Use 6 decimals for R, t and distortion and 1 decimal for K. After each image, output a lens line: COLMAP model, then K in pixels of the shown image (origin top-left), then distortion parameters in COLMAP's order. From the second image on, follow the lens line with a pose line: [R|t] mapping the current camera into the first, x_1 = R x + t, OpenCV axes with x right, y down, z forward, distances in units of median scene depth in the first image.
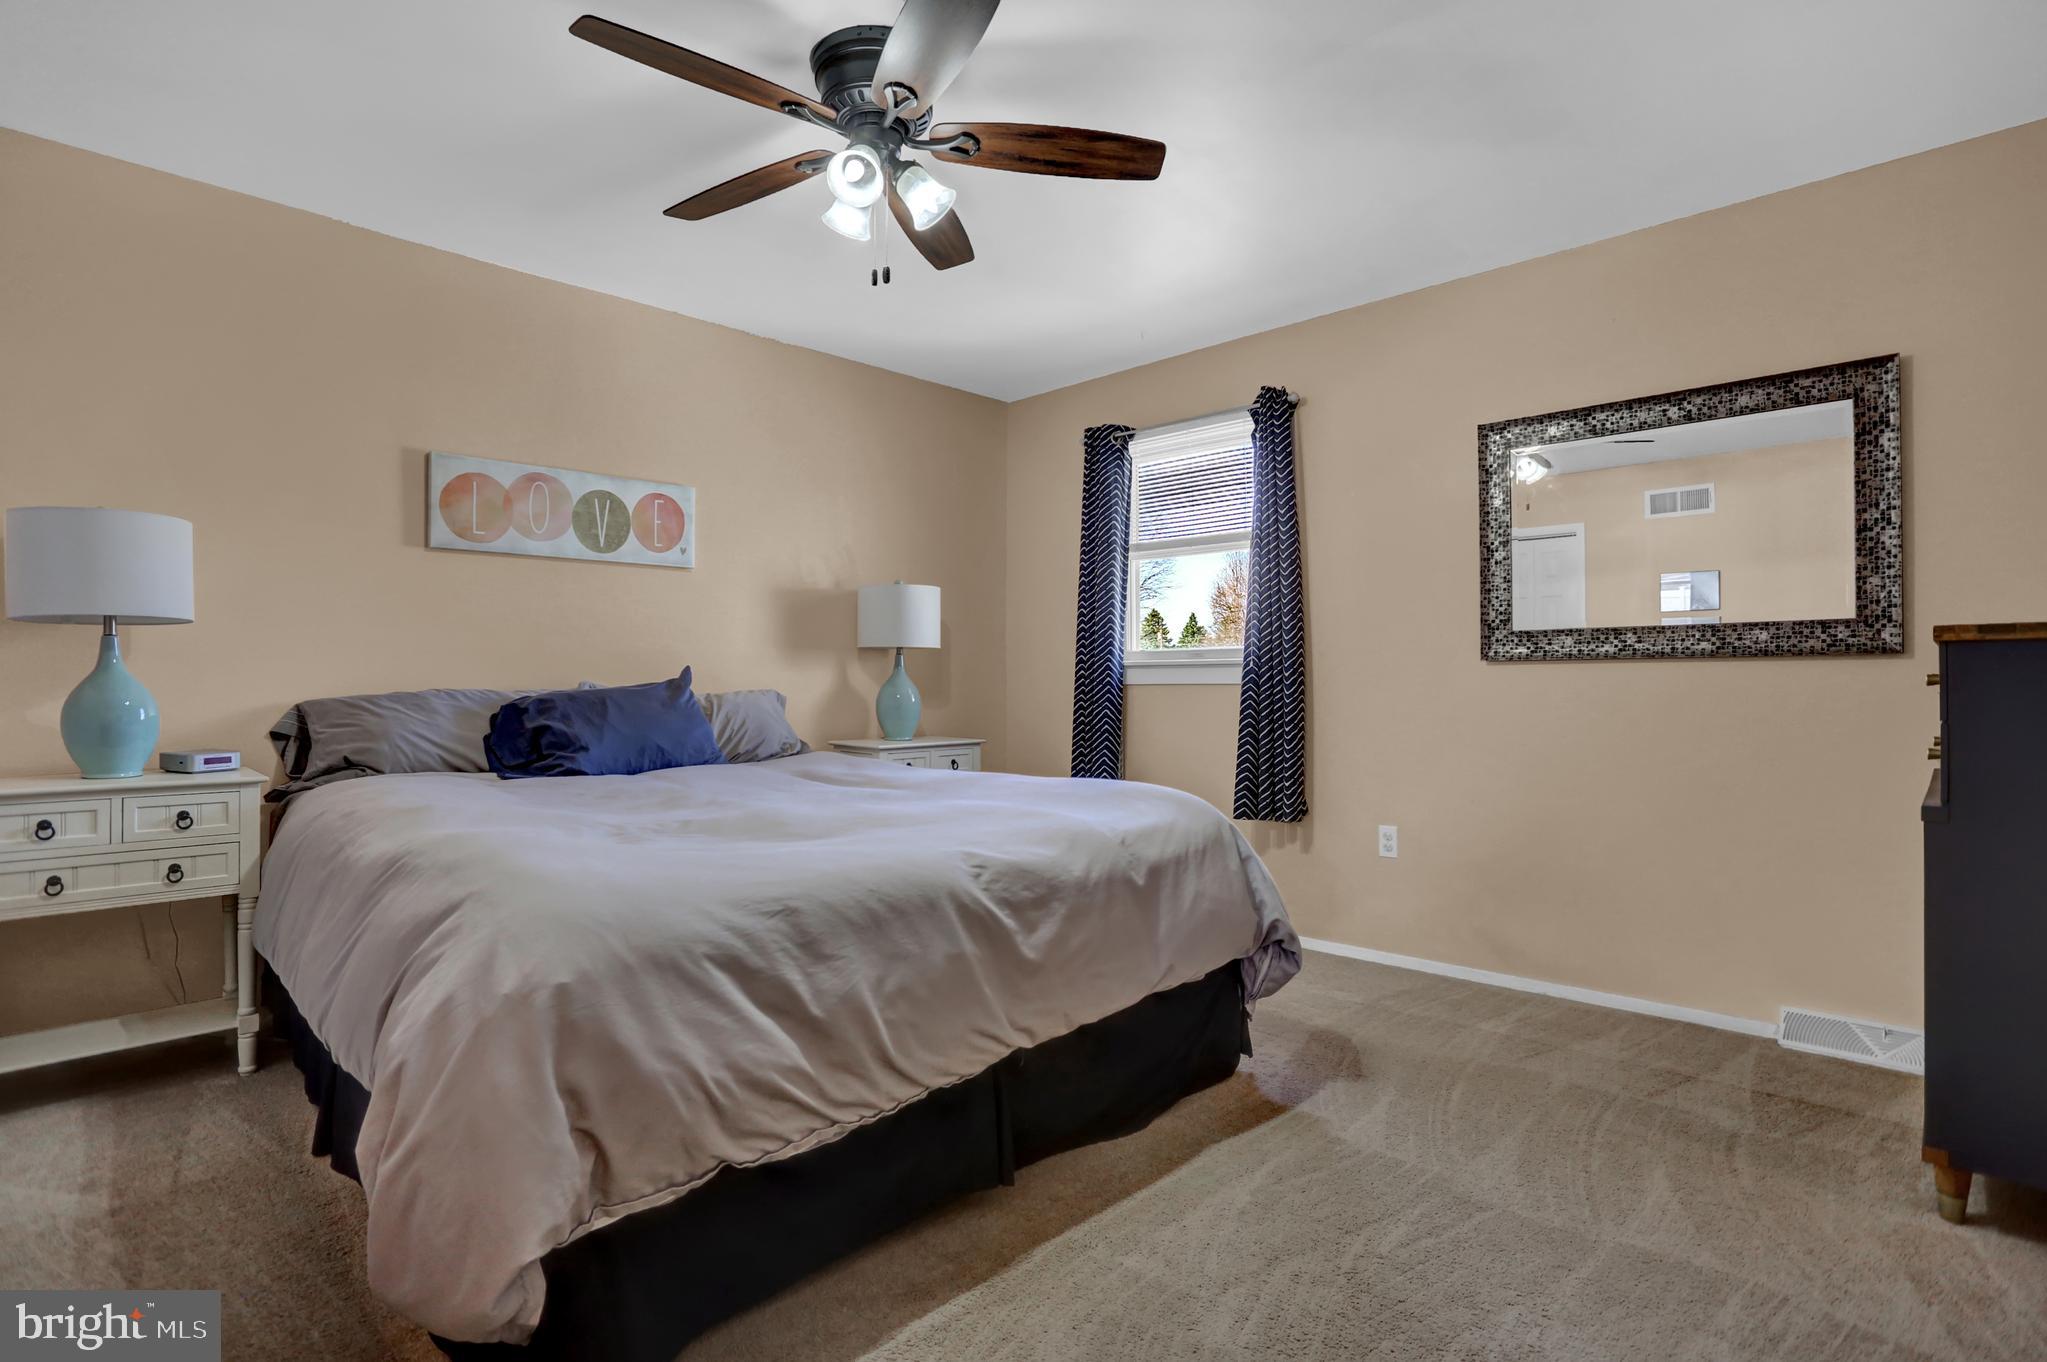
lens RADIAL K [[992.3, 0, 1016.9], [0, 992.3, 680.2], [0, 0, 1]] dist [-0.078788, 0.029976]
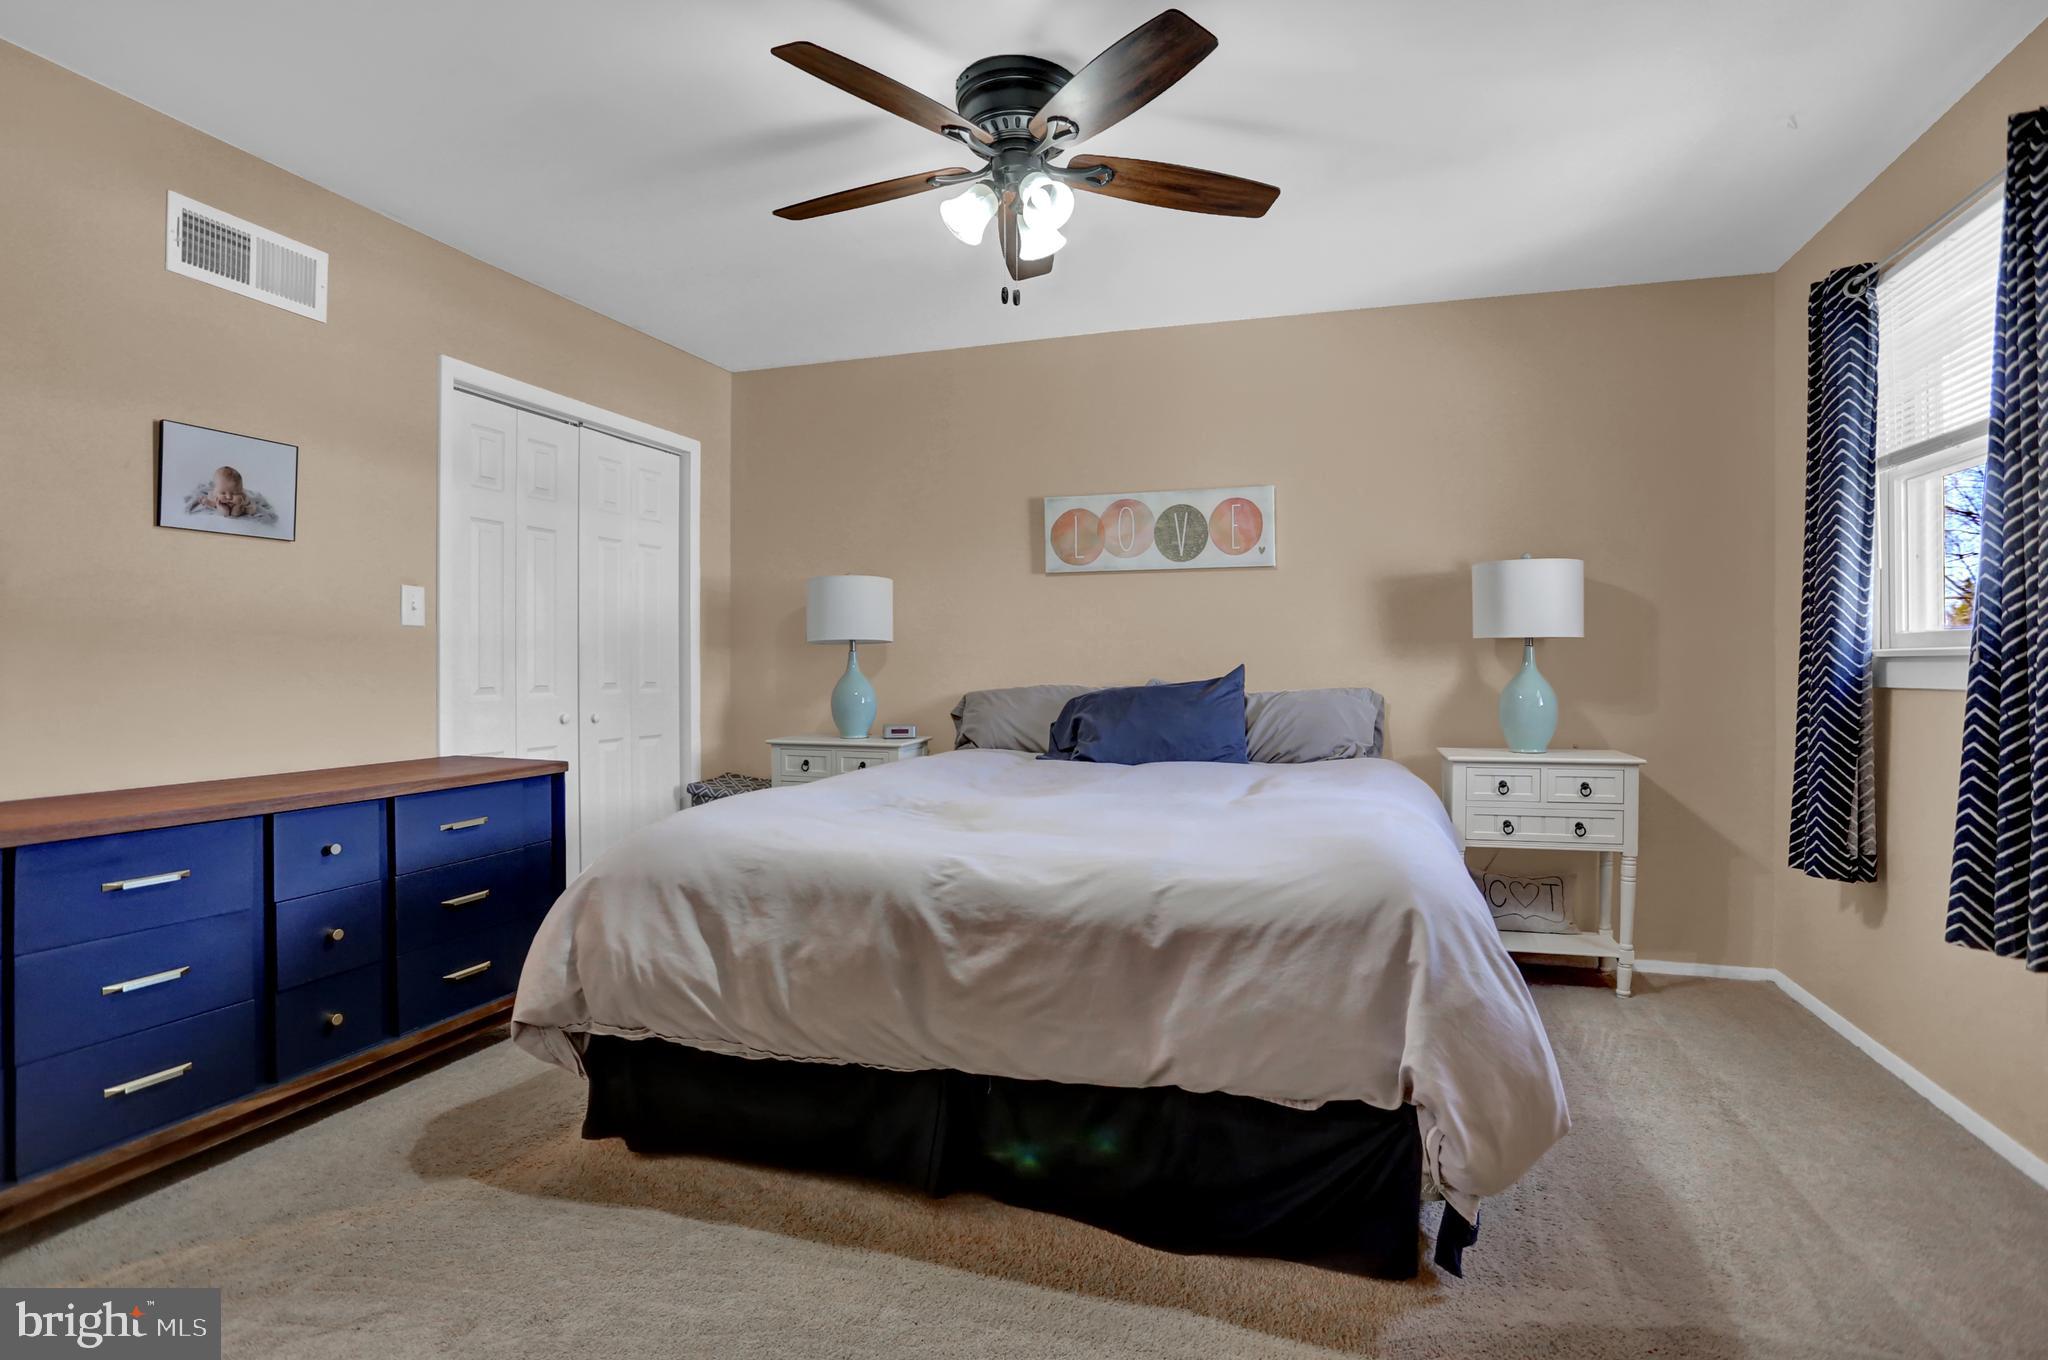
lens RADIAL K [[992.8, 0, 1017.4], [0, 992.8, 679.2], [0, 0, 1]] dist [-0.078788, 0.029976]
pose [[0.456511, 0.009615, -0.889666, 0.491769], [0.004040, 0.999909, 0.012879, -0.013654], [0.889708, -0.009473, 0.456431, 0.335756]]
